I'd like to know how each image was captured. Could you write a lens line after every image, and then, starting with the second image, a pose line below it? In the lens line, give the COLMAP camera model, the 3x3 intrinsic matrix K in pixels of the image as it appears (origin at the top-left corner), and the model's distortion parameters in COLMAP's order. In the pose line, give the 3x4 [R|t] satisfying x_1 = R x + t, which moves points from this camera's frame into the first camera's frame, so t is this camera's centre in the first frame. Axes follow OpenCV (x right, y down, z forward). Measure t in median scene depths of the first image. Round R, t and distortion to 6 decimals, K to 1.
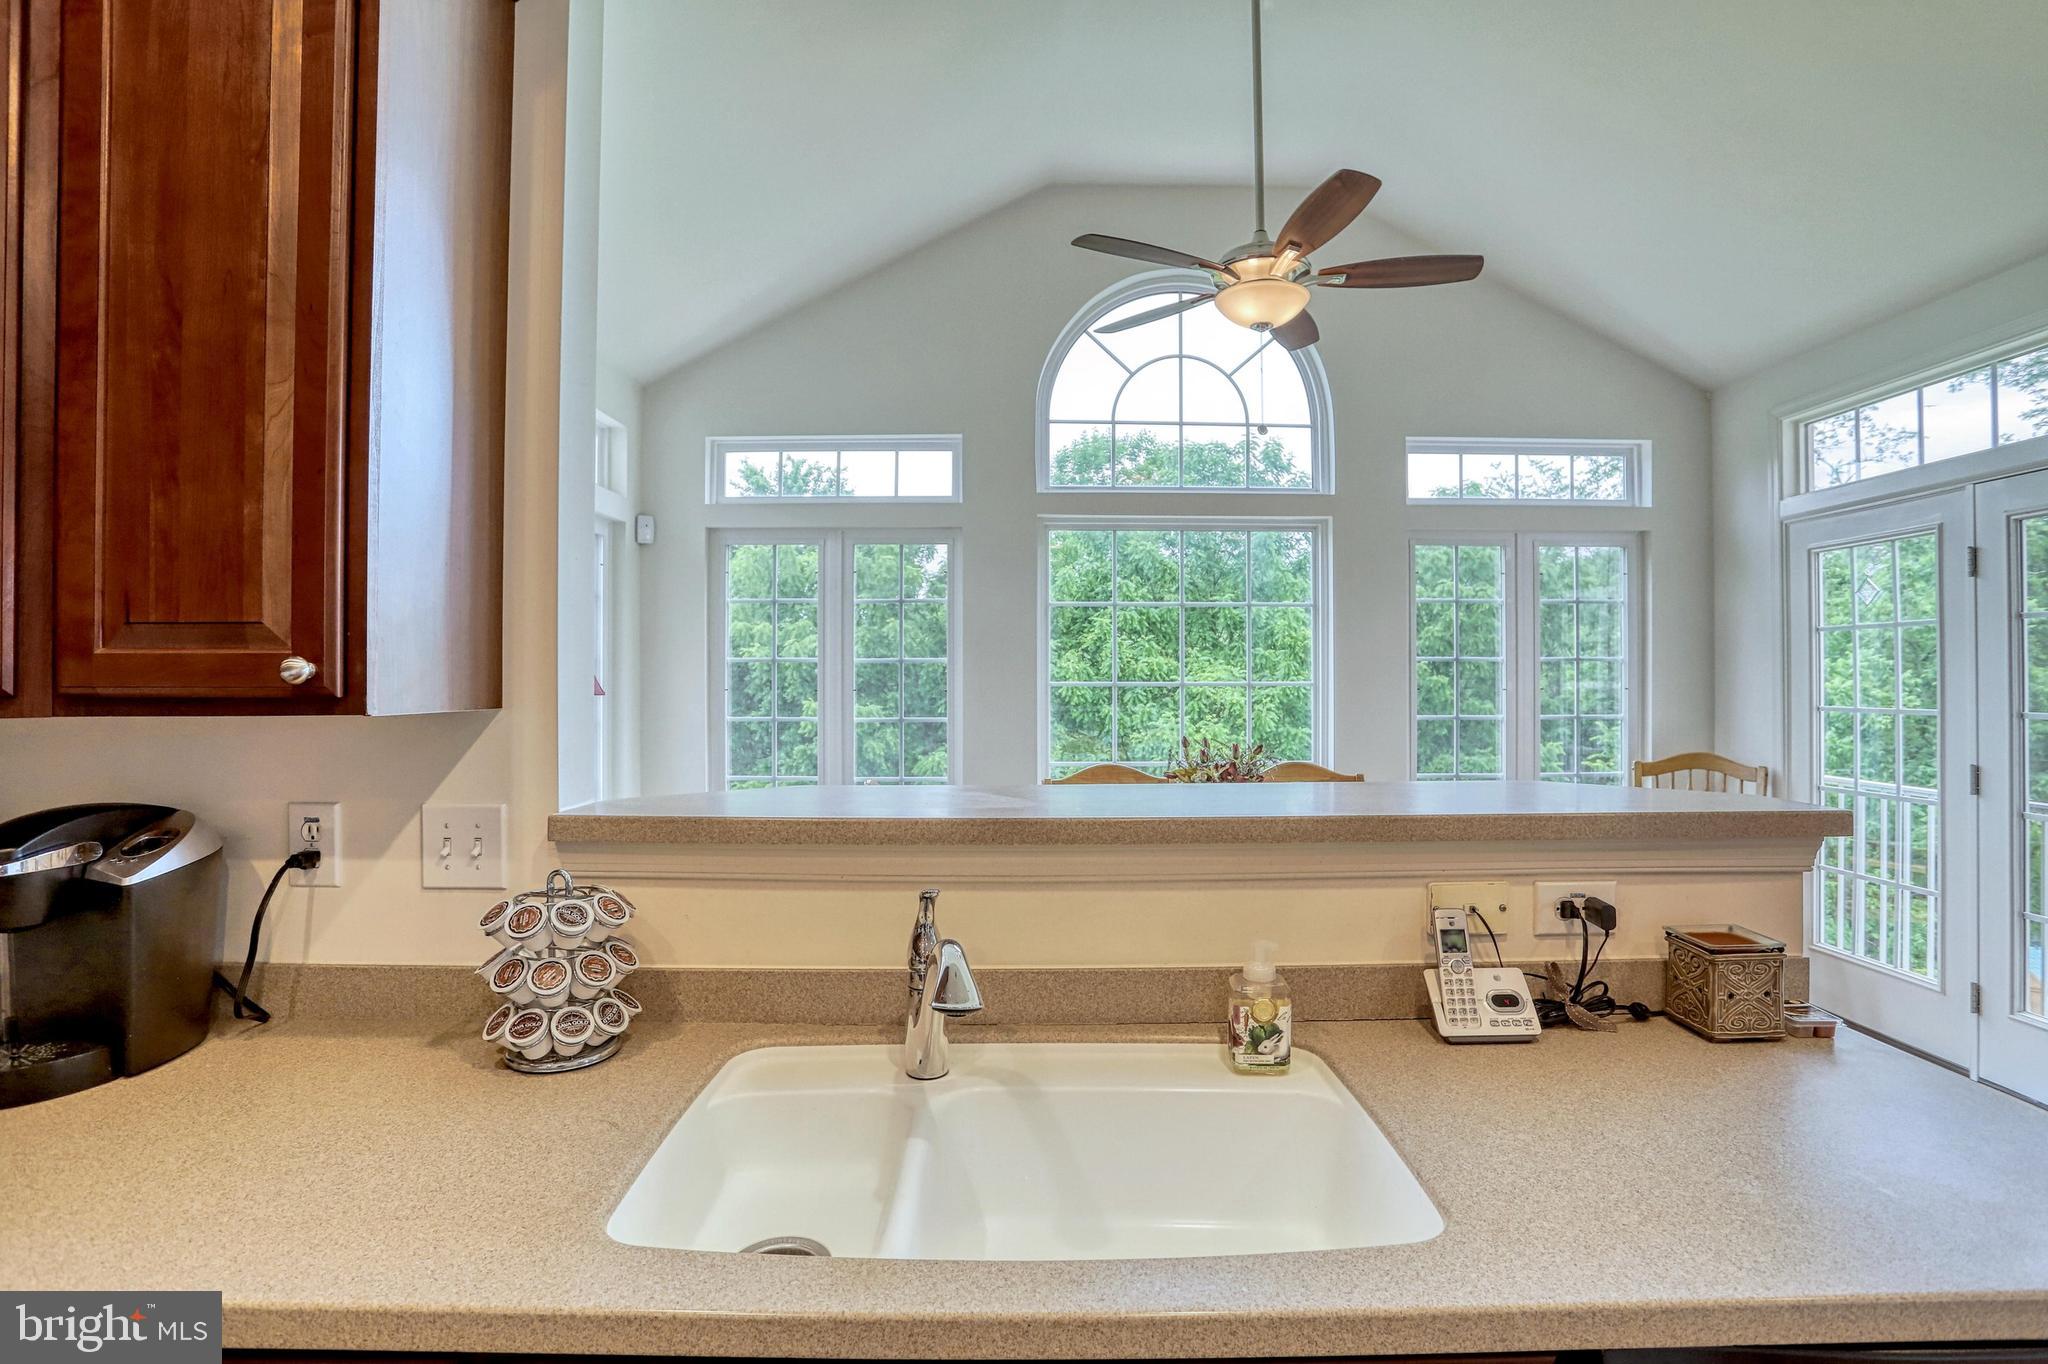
lens RADIAL K [[989.8, 0, 1033.1], [0, 989.8, 674.3], [0, 0, 1]] dist [-0.043308, 0.016527]
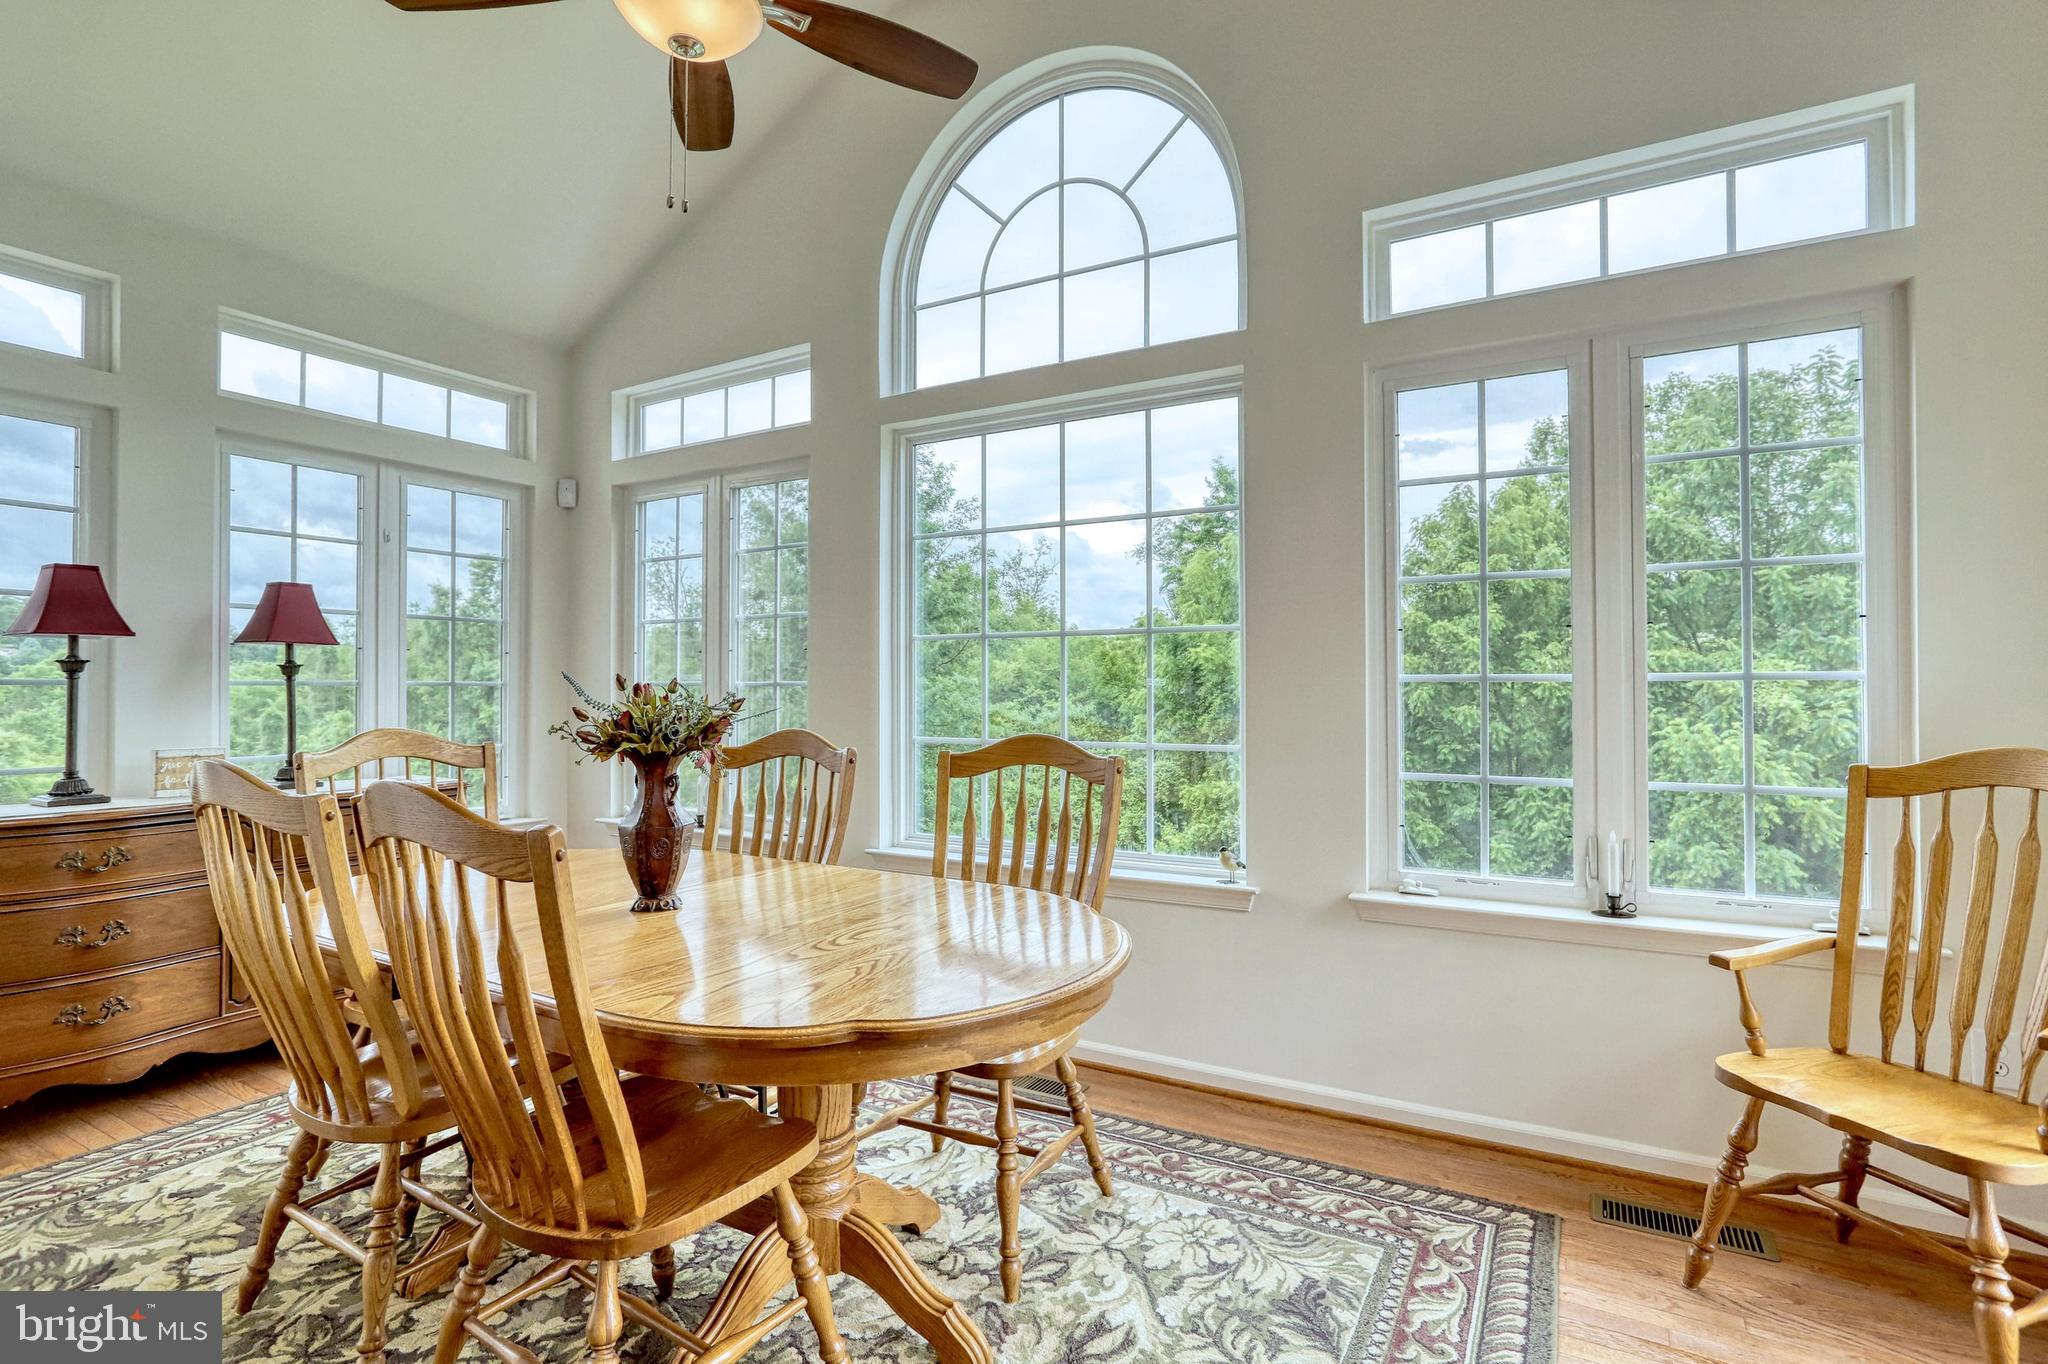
lens RADIAL K [[970.2, 0, 1024.0], [0, 970.2, 682.0], [0, 0, 1]] dist [0.000196, 0.000283]
pose [[0.860175, -0.003025, -0.509990, 1.500872], [0.003355, 0.999994, -0.000273, 0.138469], [0.509988, -0.001476, 0.860180, 1.130793]]
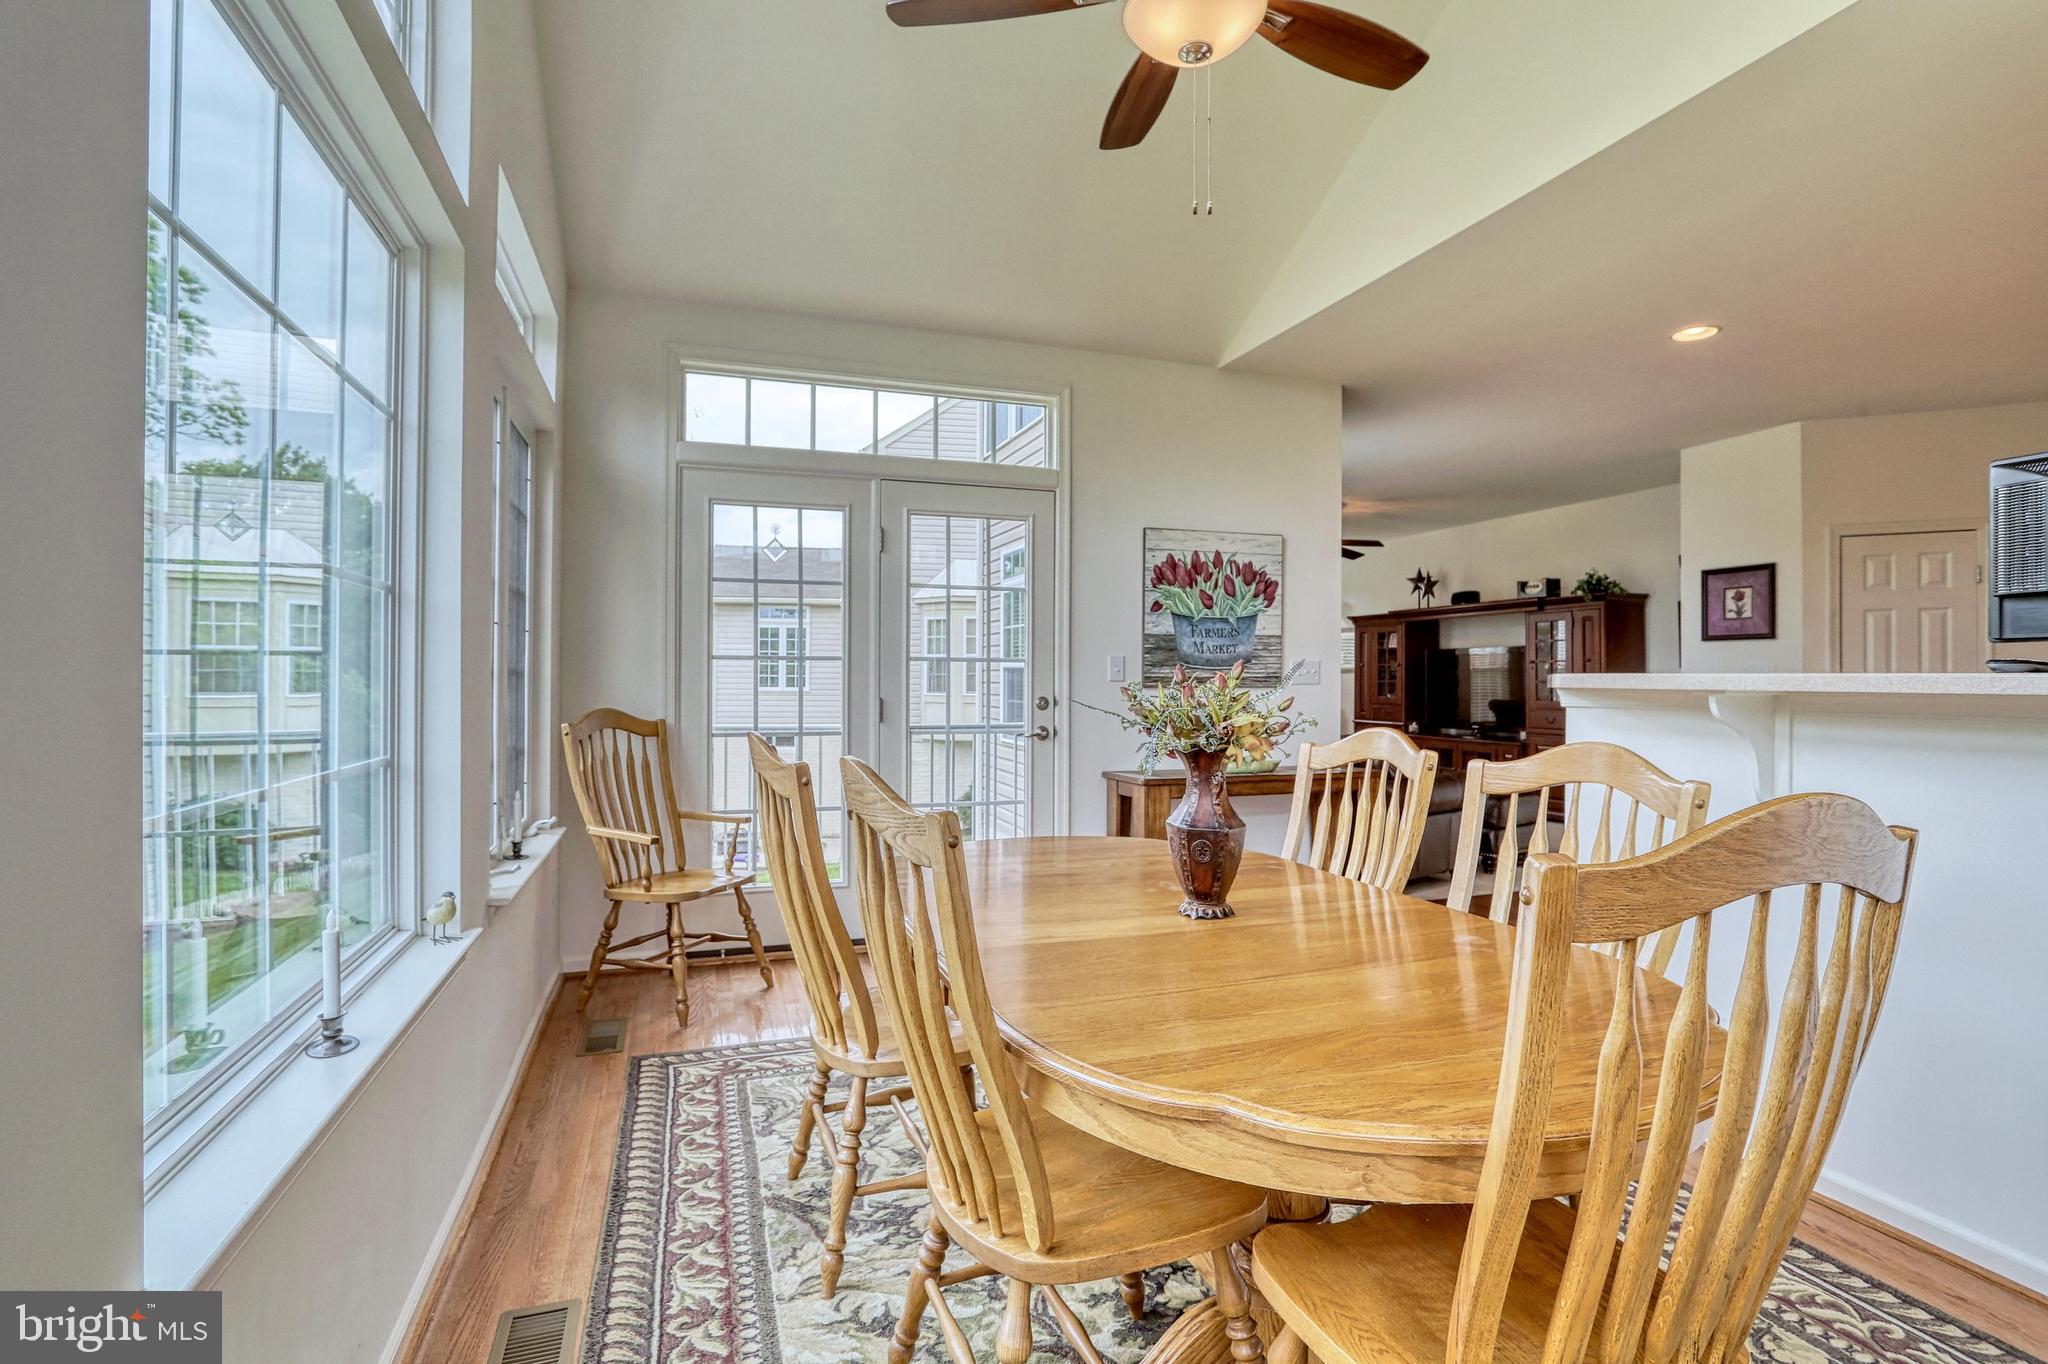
lens RADIAL K [[989.8, 0, 1033.1], [0, 989.8, 674.3], [0, 0, 1]] dist [-0.043308, 0.016527]
pose [[-0.318306, 0.006140, 0.947968, -0.735276], [-0.009629, 0.999907, -0.009709, 0.156610], [-0.947939, -0.012218, -0.318217, 2.634626]]
